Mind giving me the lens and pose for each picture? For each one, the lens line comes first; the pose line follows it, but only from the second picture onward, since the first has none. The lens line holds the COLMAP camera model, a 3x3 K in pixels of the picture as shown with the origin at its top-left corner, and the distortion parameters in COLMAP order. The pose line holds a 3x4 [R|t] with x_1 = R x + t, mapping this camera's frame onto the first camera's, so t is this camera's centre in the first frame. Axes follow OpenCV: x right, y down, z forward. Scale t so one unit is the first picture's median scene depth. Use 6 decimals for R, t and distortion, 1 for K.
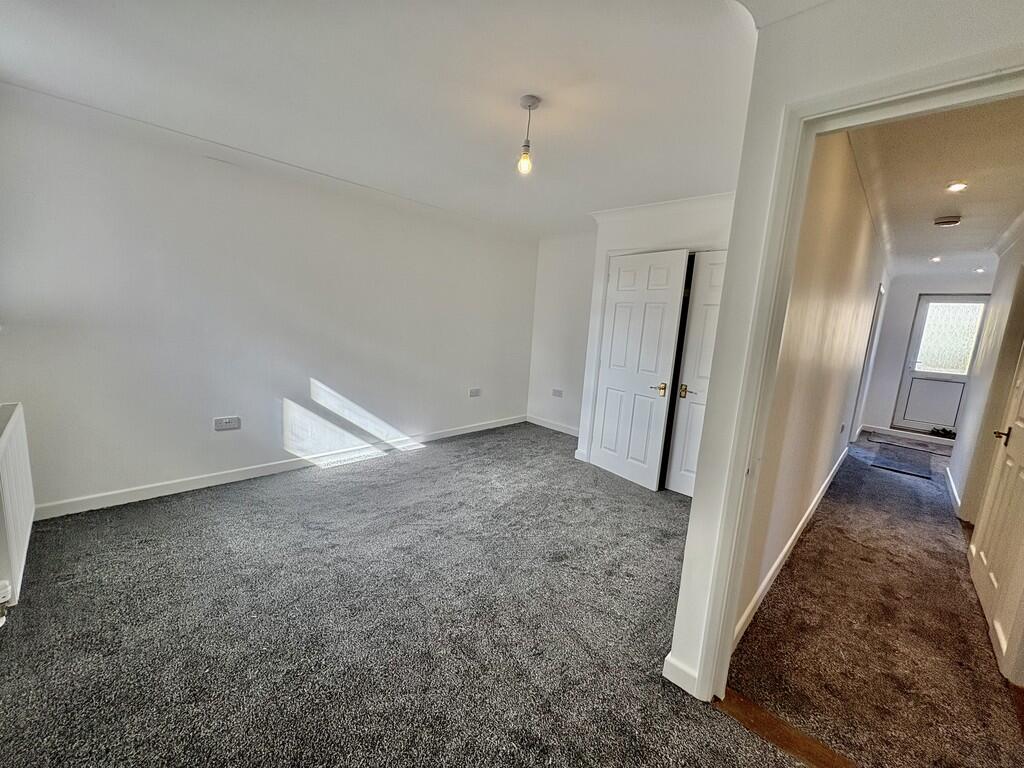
lens RADIAL K [[407.4, 0, 512.0], [0, 407.4, 384.0], [0, 0, 1]] dist [0.000209, -0.000068]
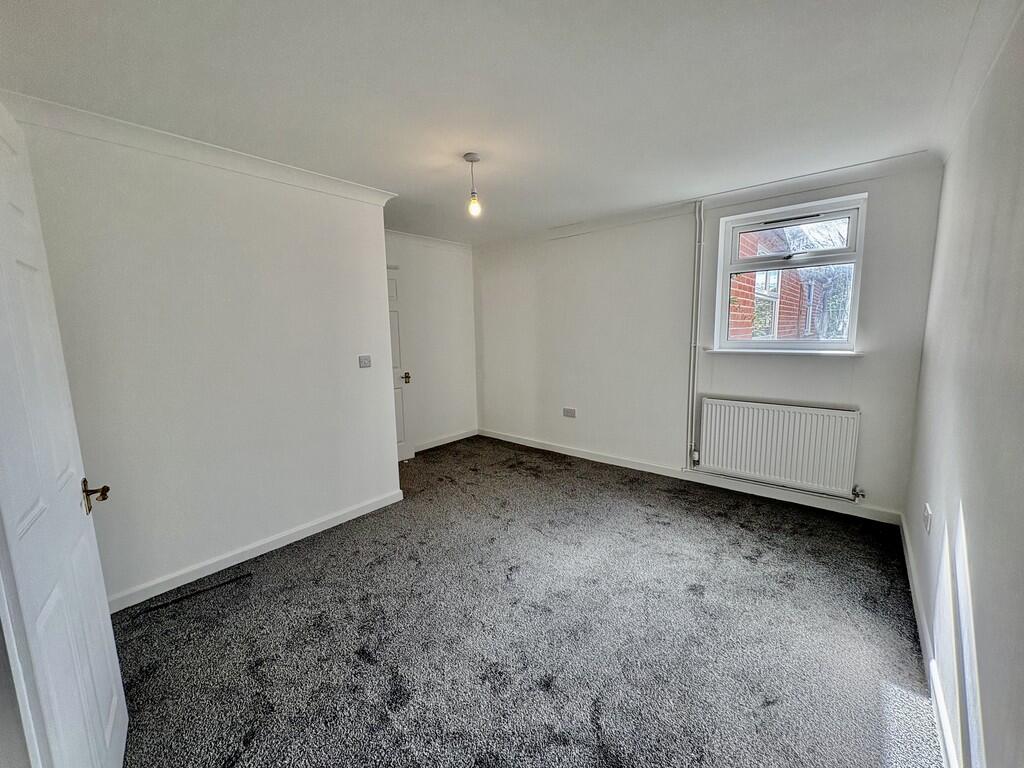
lens RADIAL K [[407.4, 0, 512.0], [0, 407.4, 384.0], [0, 0, 1]] dist [0.000209, -0.000068]
pose [[-0.996428, -0.041469, -0.073557, -0.007599], [-0.060931, 0.956194, 0.286323, -0.218174], [0.058461, 0.289782, -0.955305, 1.321297]]
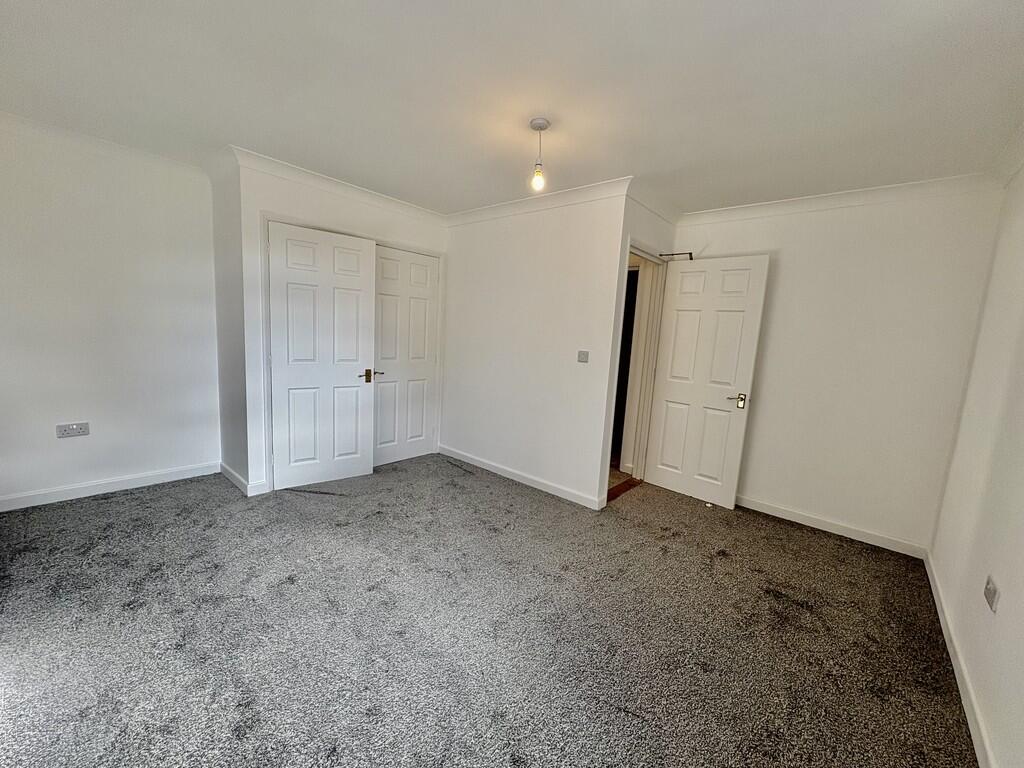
lens RADIAL K [[407.4, 0, 512.0], [0, 407.4, 384.0], [0, 0, 1]] dist [0.000209, -0.000068]
pose [[-0.044277, -0.199680, 0.978860, -0.636782], [0.098184, 0.974208, 0.203172, -0.135006], [-0.994183, 0.105104, -0.023530, 0.647665]]
